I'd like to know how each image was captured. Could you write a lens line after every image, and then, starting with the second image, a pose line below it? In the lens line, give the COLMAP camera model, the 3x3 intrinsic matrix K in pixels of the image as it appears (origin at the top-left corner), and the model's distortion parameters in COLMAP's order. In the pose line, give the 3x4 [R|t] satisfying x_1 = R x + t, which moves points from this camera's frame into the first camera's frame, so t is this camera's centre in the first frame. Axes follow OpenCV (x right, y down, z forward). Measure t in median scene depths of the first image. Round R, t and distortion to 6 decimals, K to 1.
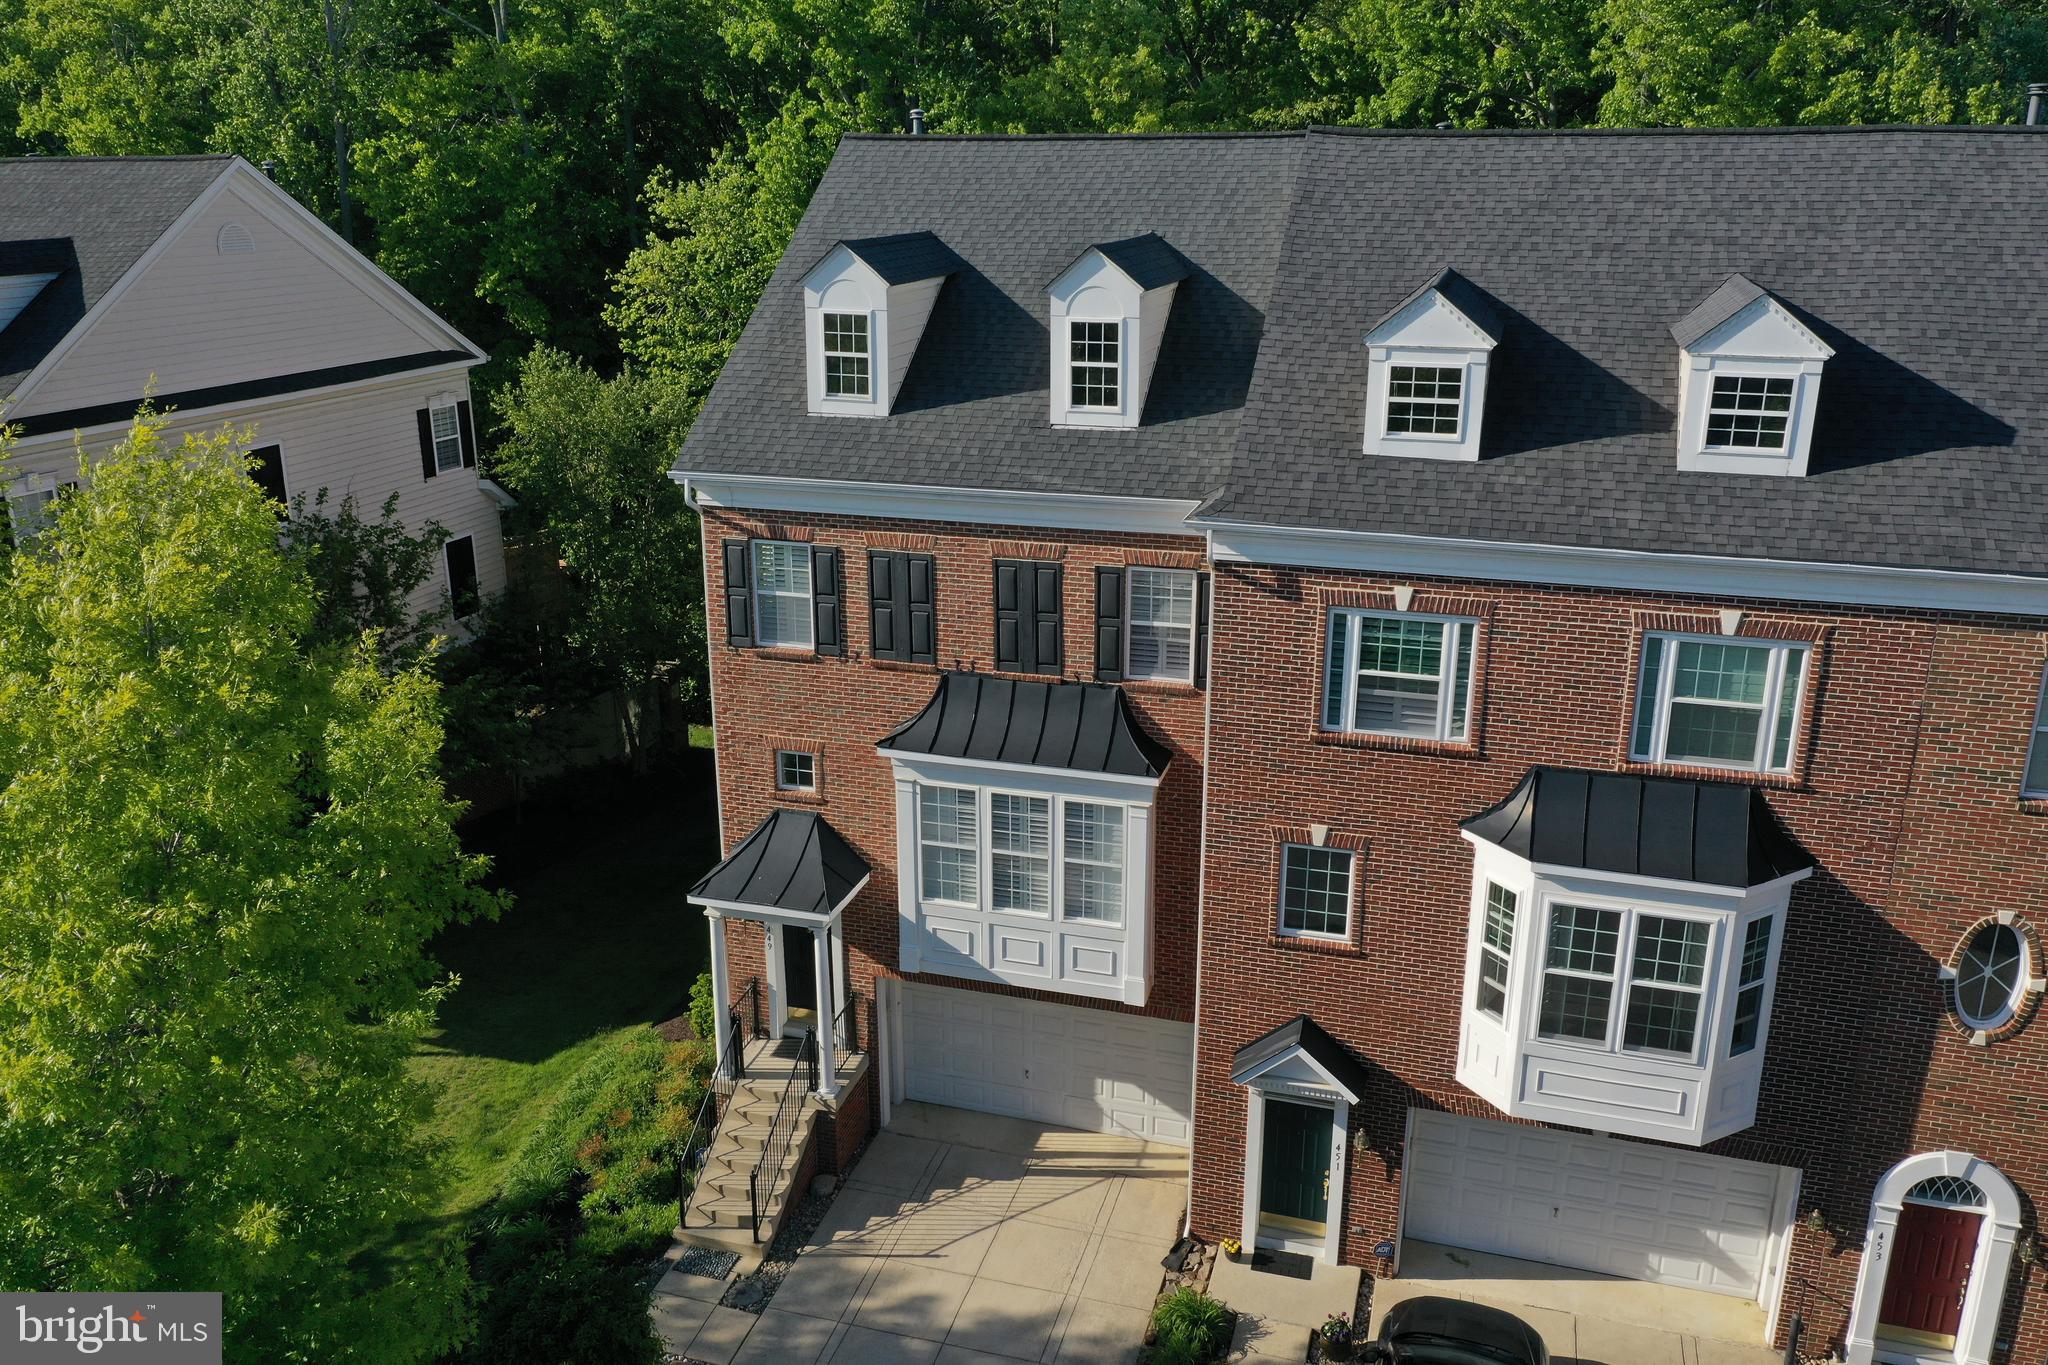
lens RADIAL K [[1622.4, 0, 1024.0], [0, 1622.4, 682.5], [0, 0, 1]] dist [0.001162, -0.000461]
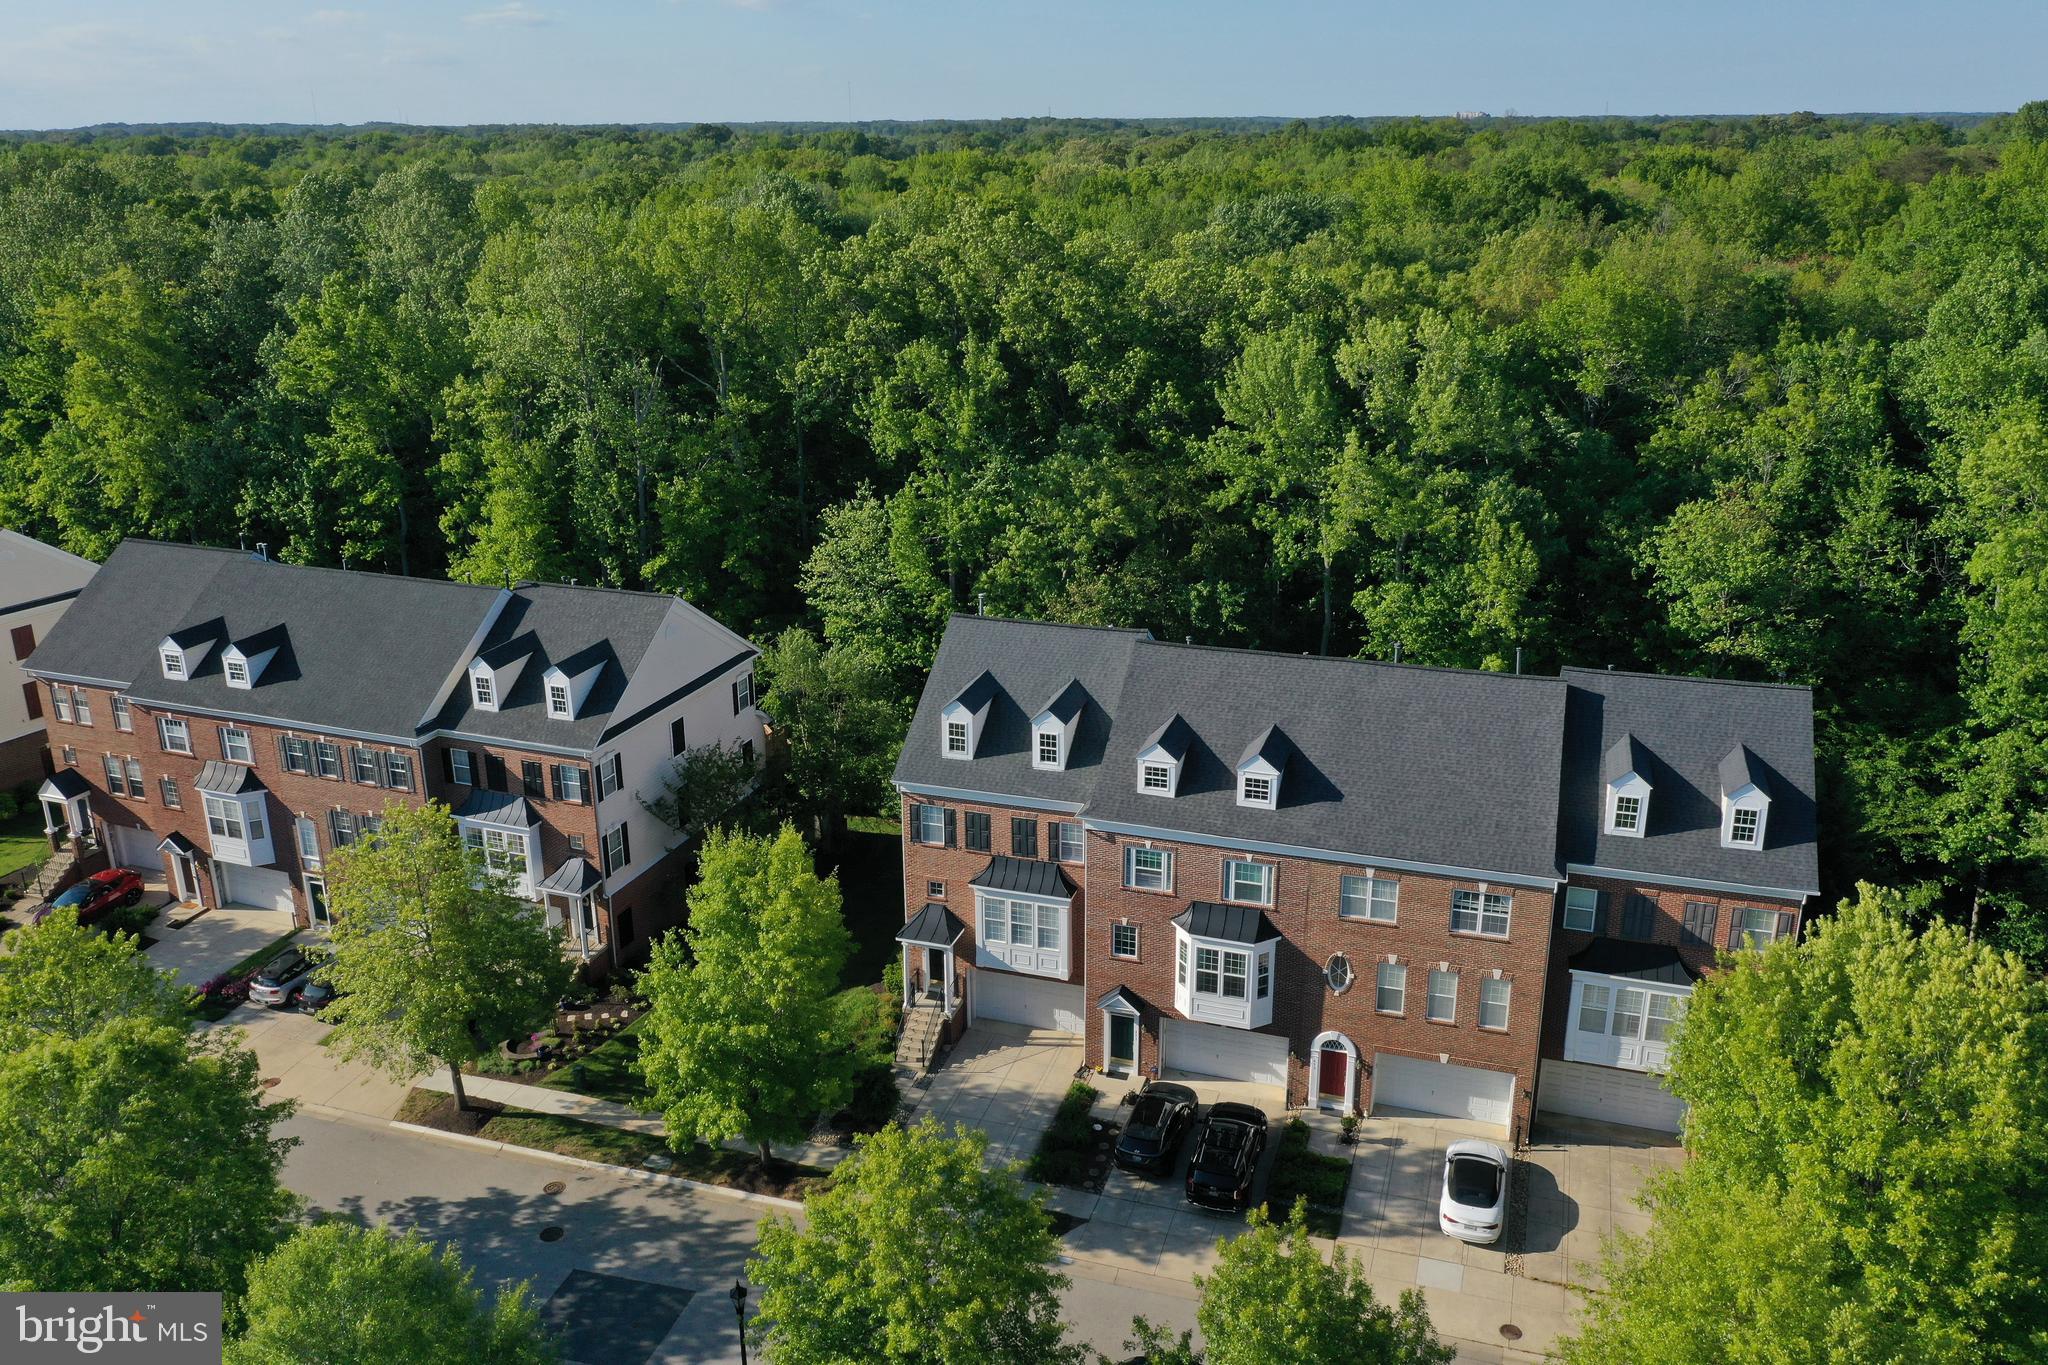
lens RADIAL K [[1680.4, 0, 1024.0], [0, 1680.4, 682.5], [0, 0, 1]] dist [-0.003322, -0.000370]
pose [[0.999573, 0.002080, -0.029141, 0.082811], [-0.001363, 0.999696, 0.024624, -0.365873], [0.029183, -0.024574, 0.999272, -1.788252]]
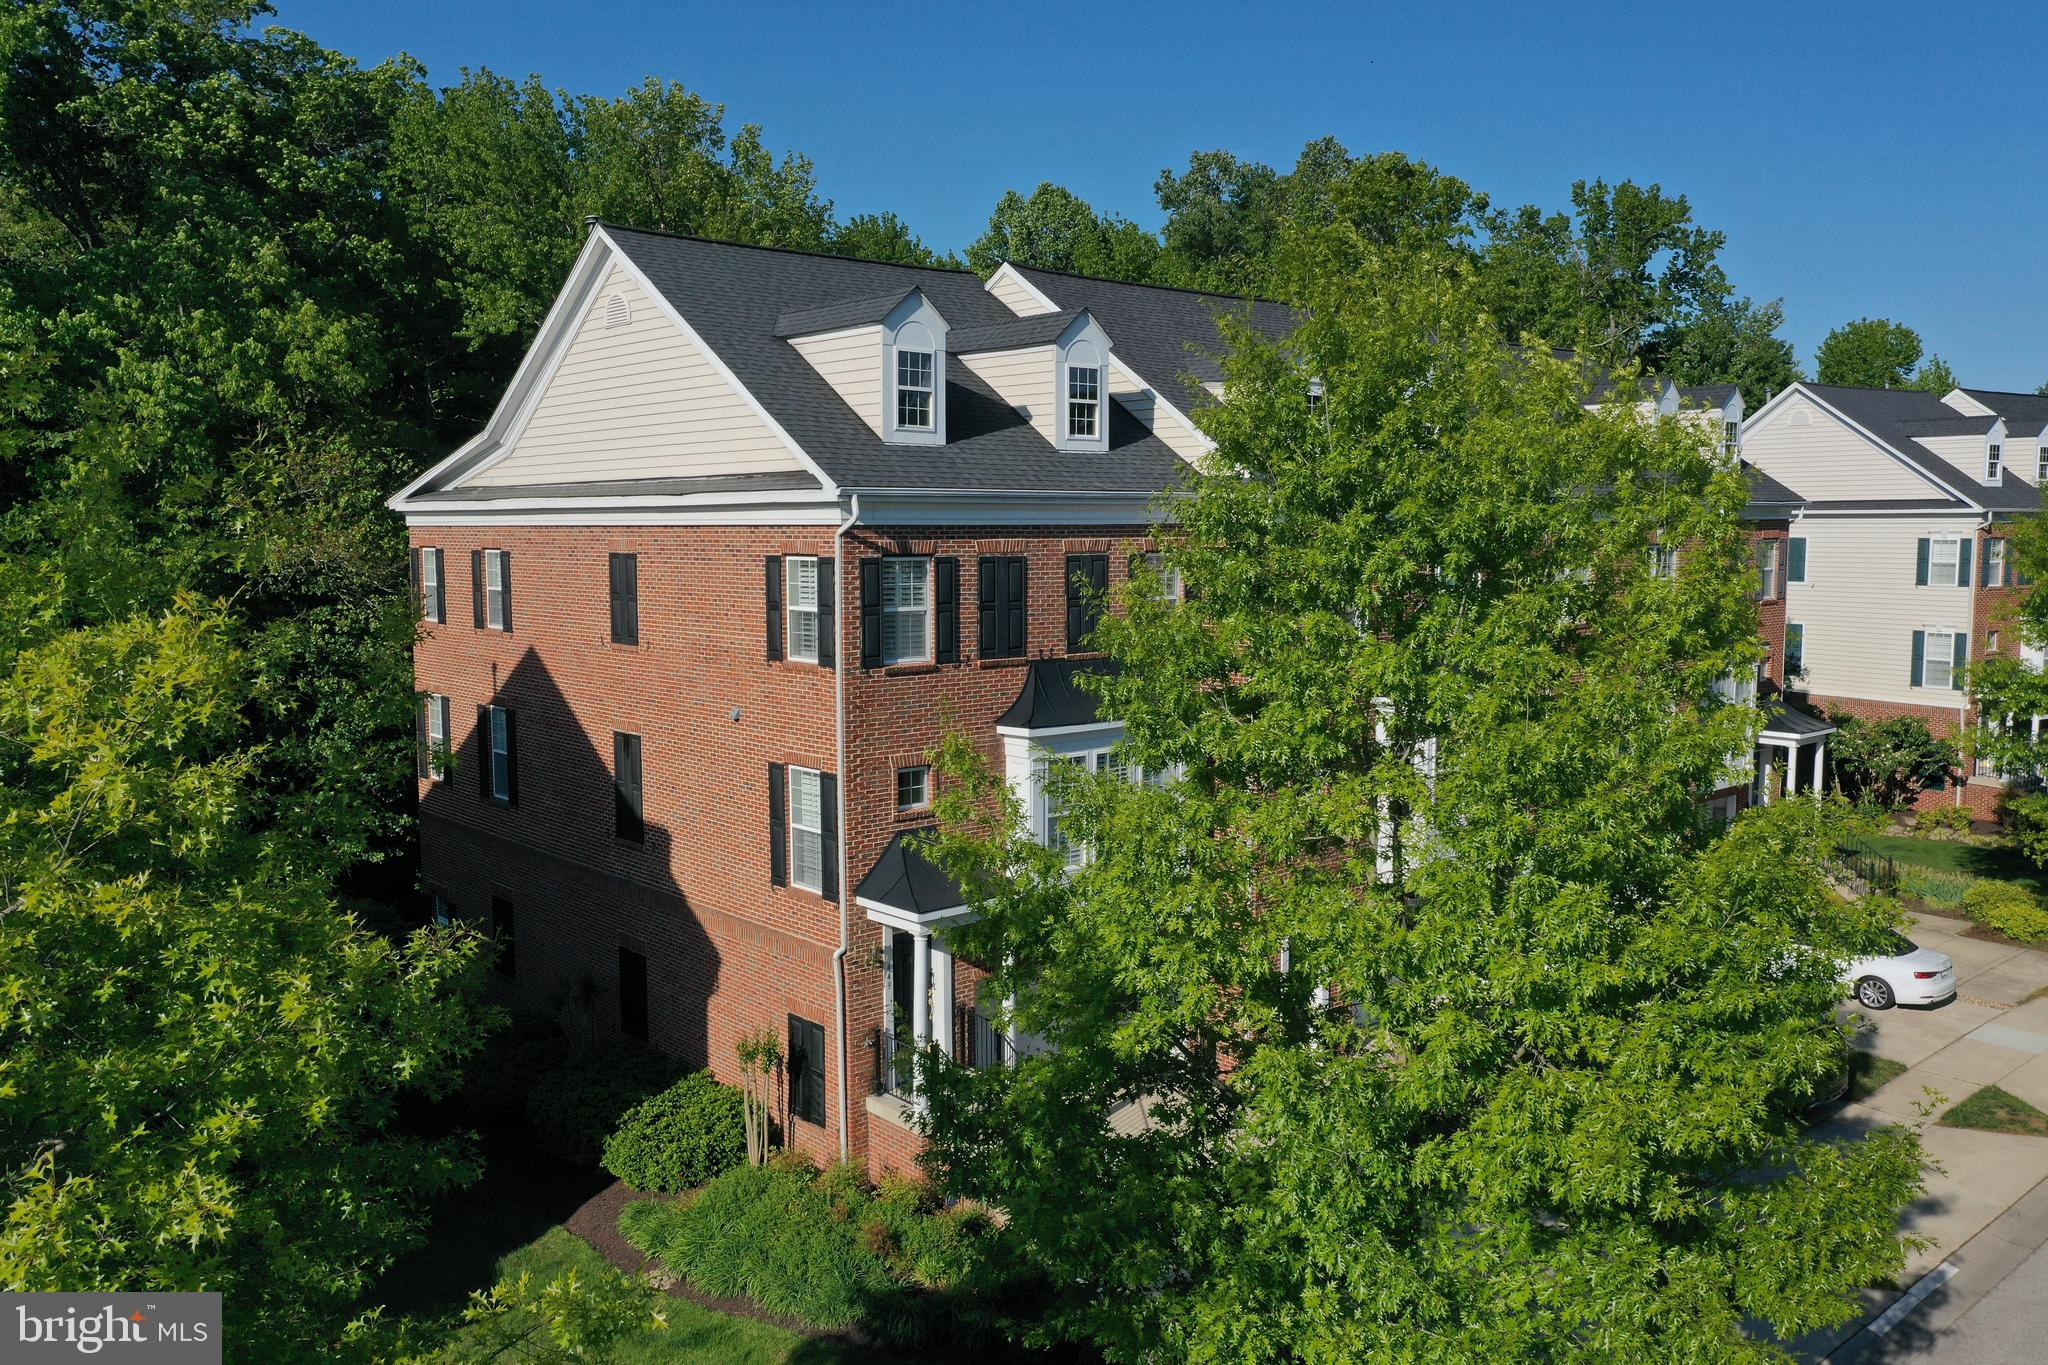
lens RADIAL K [[1622.4, 0, 1024.0], [0, 1622.4, 682.5], [0, 0, 1]] dist [0.001162, -0.000461]
pose [[0.531018, -0.082587, 0.843327, -1.026569], [0.265711, 0.961272, -0.073173, 0.090104], [-0.804623, 0.262937, 0.532396, 0.413759]]
